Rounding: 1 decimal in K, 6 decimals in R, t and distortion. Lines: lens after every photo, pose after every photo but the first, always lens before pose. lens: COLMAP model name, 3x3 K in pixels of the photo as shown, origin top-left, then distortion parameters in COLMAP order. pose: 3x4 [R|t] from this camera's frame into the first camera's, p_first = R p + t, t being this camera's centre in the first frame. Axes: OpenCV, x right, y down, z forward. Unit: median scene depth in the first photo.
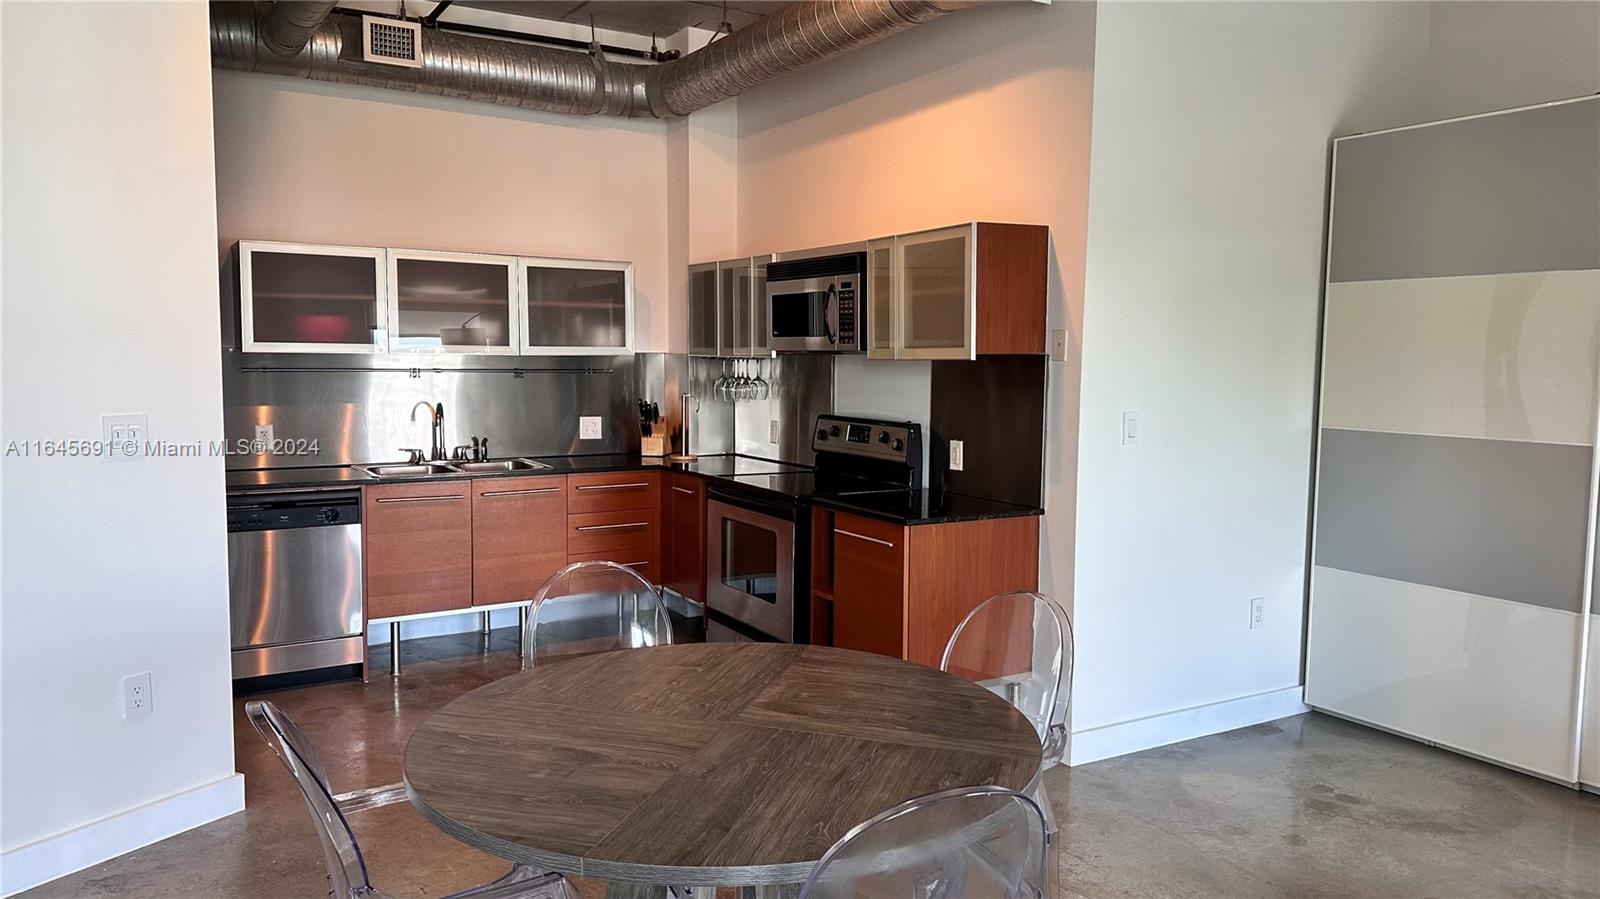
lens RADIAL K [[1109.0, 0, 800.0], [0, 1109.0, 449.5], [0, 0, 1]] dist [0.122335, -0.179233]
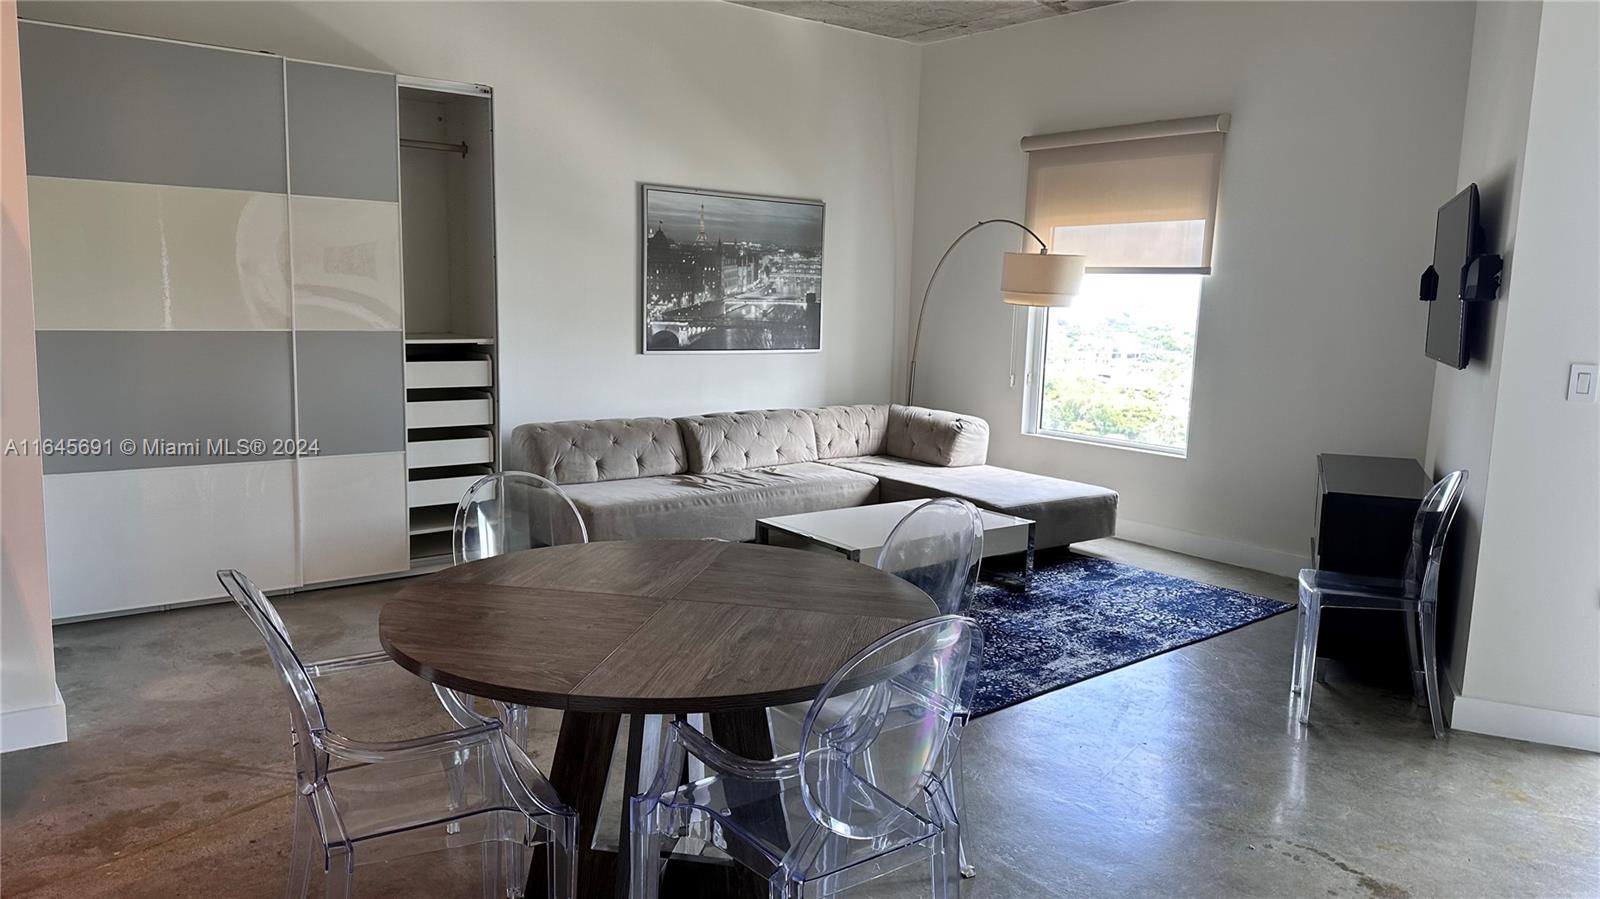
lens RADIAL K [[1109.0, 0, 800.0], [0, 1109.0, 449.5], [0, 0, 1]] dist [0.122335, -0.179233]
pose [[-0.115626, -0.153397, 0.981377, -0.538275], [0.055097, 0.985492, 0.160531, -0.034617], [-0.991764, 0.072633, -0.105497, 0.457505]]
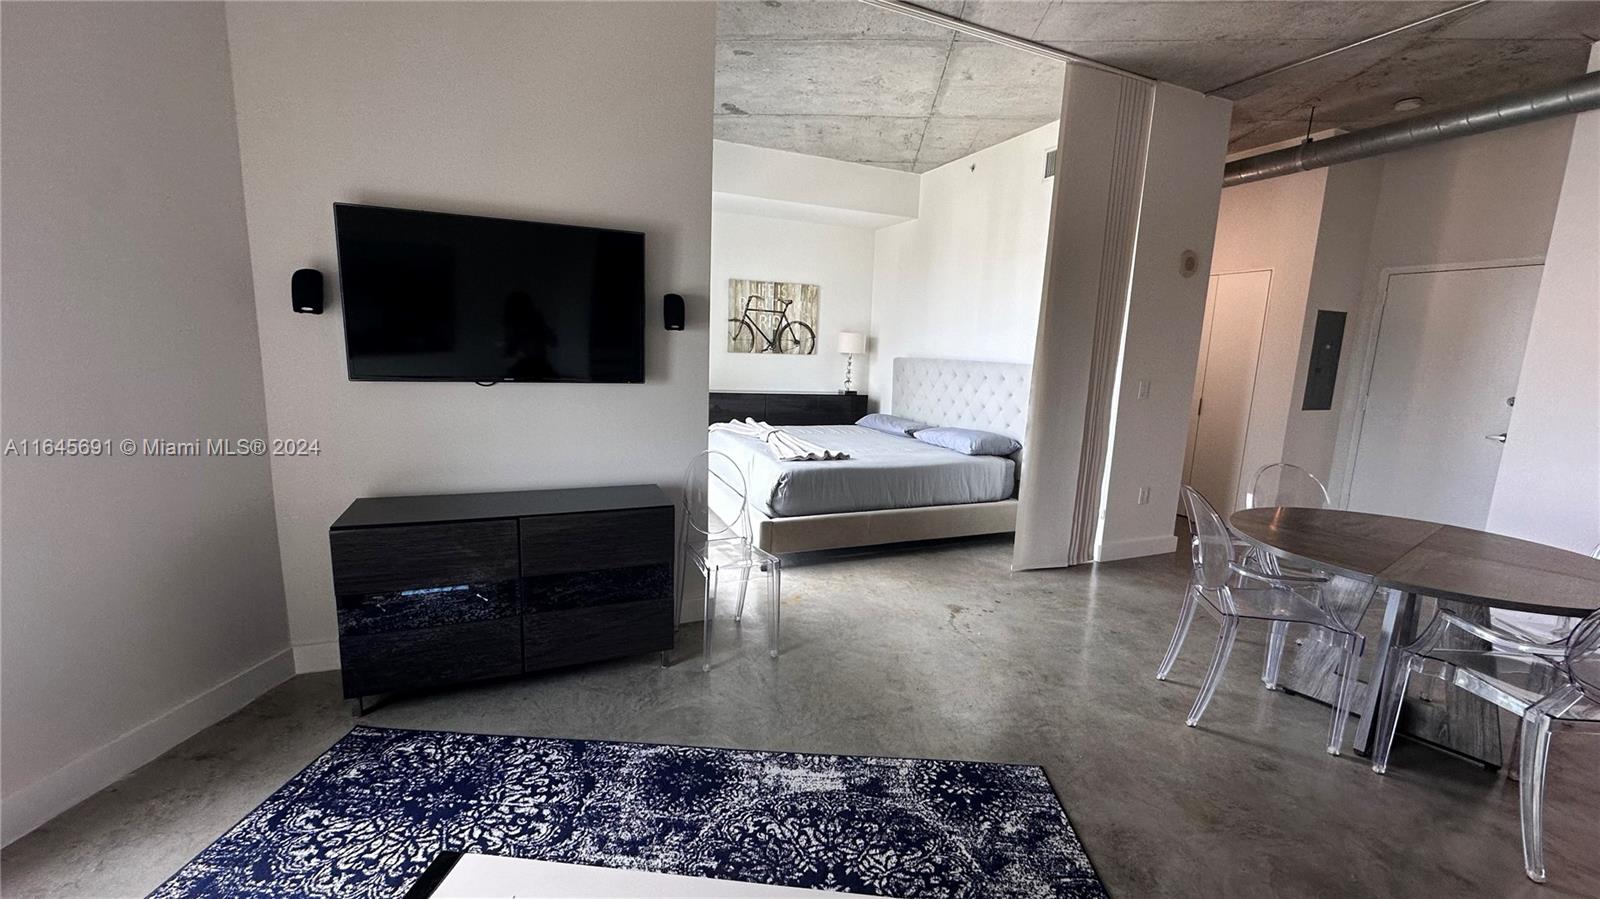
lens RADIAL K [[642.1, 0, 800.0], [0, 642.1, 449.5], [0, 0, 1]] dist [0.001296, -0.000109]
pose [[-0.596480, 0.098135, -0.796606, 0.667204], [-0.111535, 0.972733, 0.203347, -0.010457], [0.794841, 0.210142, -0.569270, 0.350992]]
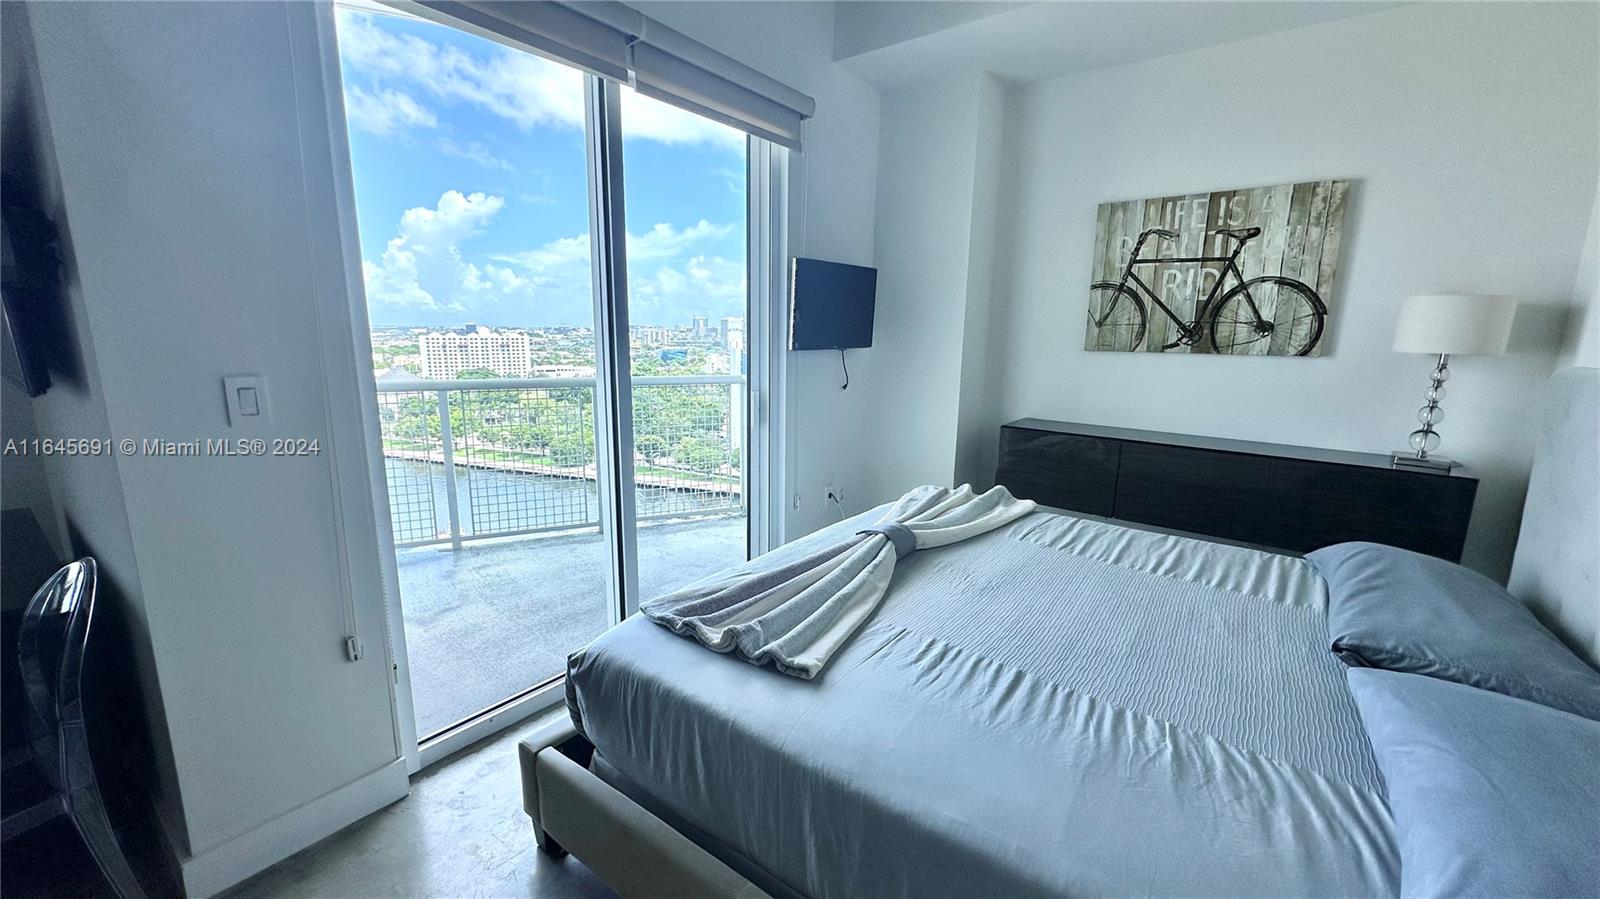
lens RADIAL K [[637.8, 0, 800.5], [0, 637.8, 451.6], [0, 0, 1]] dist [-0.002796, 0.000294]
pose [[-0.993807, -0.044504, 0.101815, -0.151521], [-0.015046, 0.961747, 0.273525, 0.004550], [-0.110093, 0.270300, -0.956461, 0.128148]]
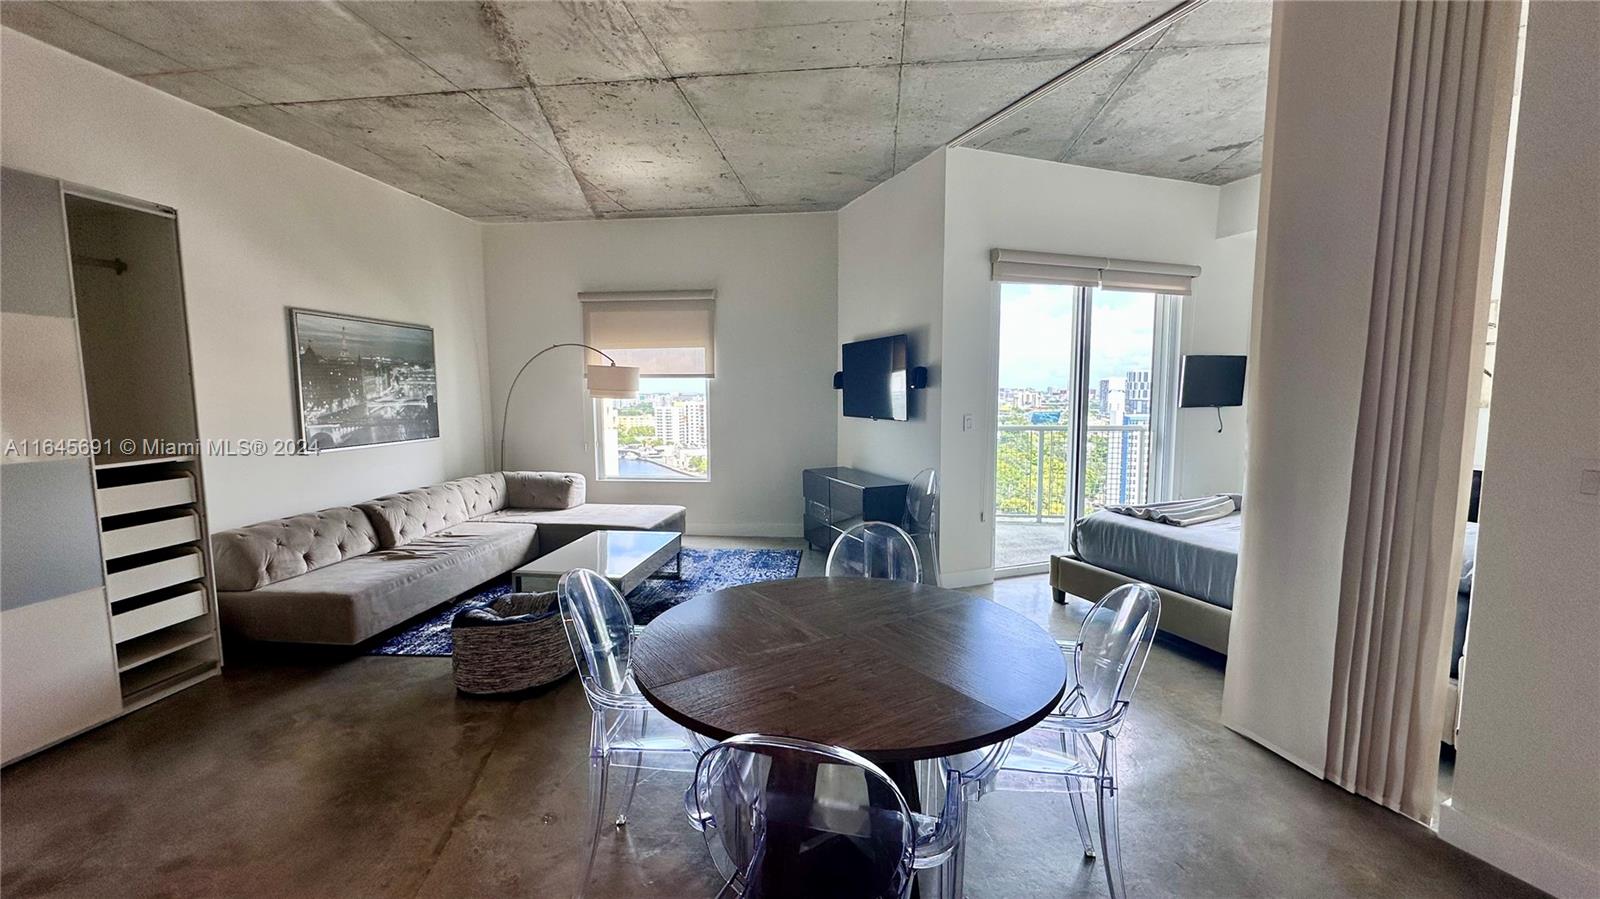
lens RADIAL K [[637.8, 0, 800.5], [0, 637.8, 451.6], [0, 0, 1]] dist [-0.002796, 0.000294]
pose [[-0.785256, -0.066215, 0.615620, -0.241770], [0.049529, 0.984362, 0.169053, -0.062952], [-0.617187, 0.163241, -0.769697, 0.765985]]
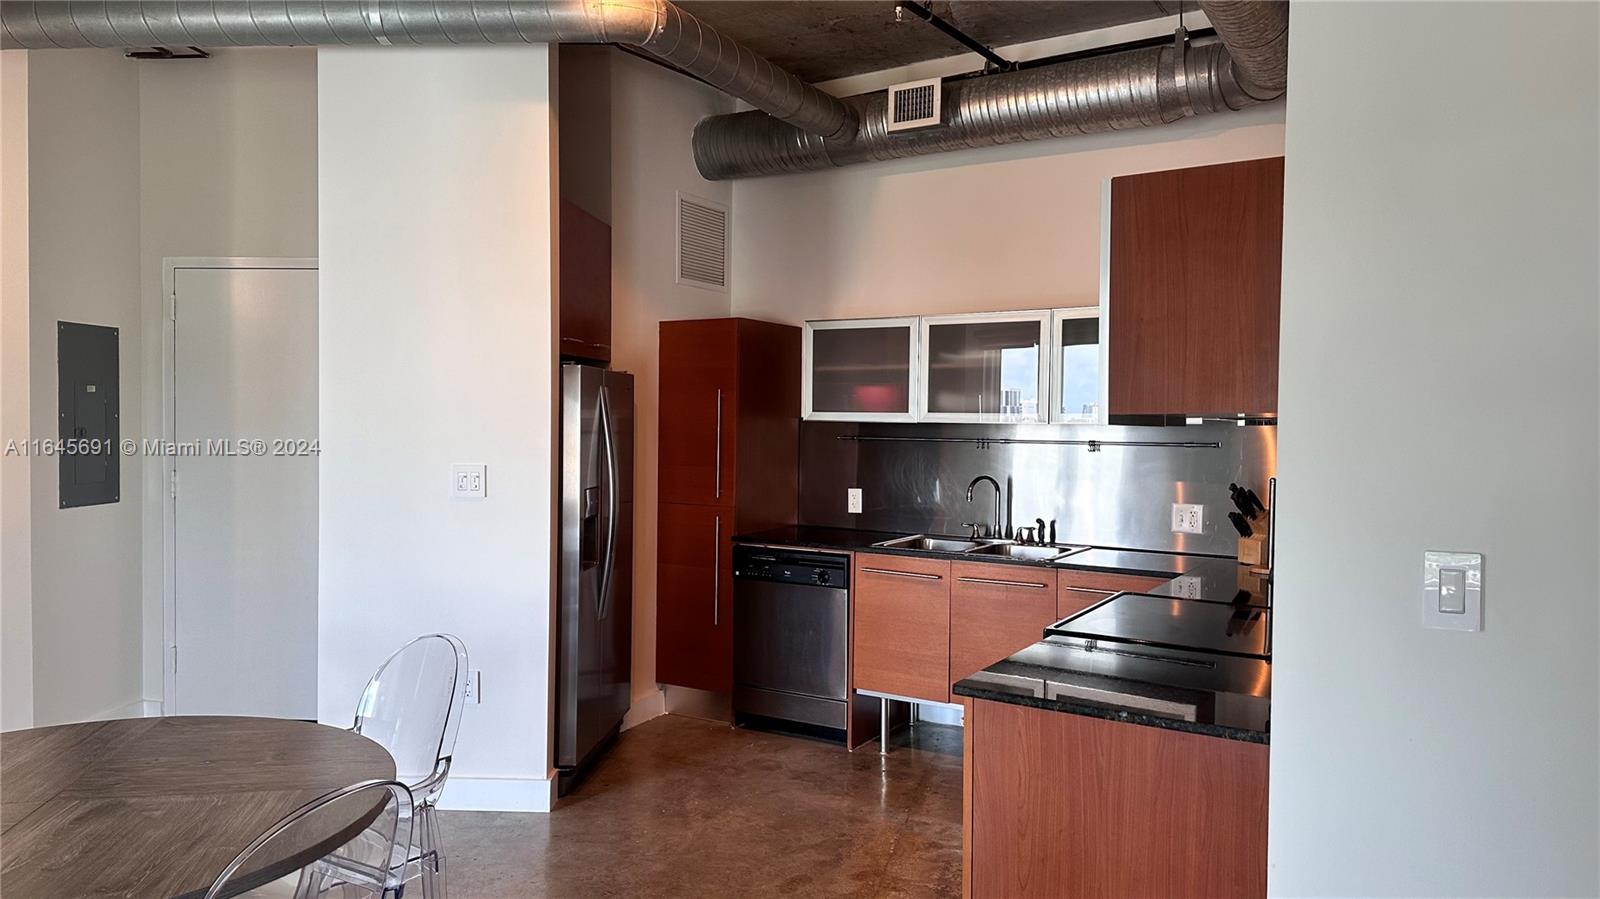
lens RADIAL K [[1109.0, 0, 800.0], [0, 1109.0, 449.5], [0, 0, 1]] dist [0.122335, -0.179233]
pose [[0.455994, 0.019753, -0.889763, 0.482727], [-0.085210, 0.996130, -0.021556, -0.035073], [0.885894, 0.085646, 0.455913, 0.513439]]
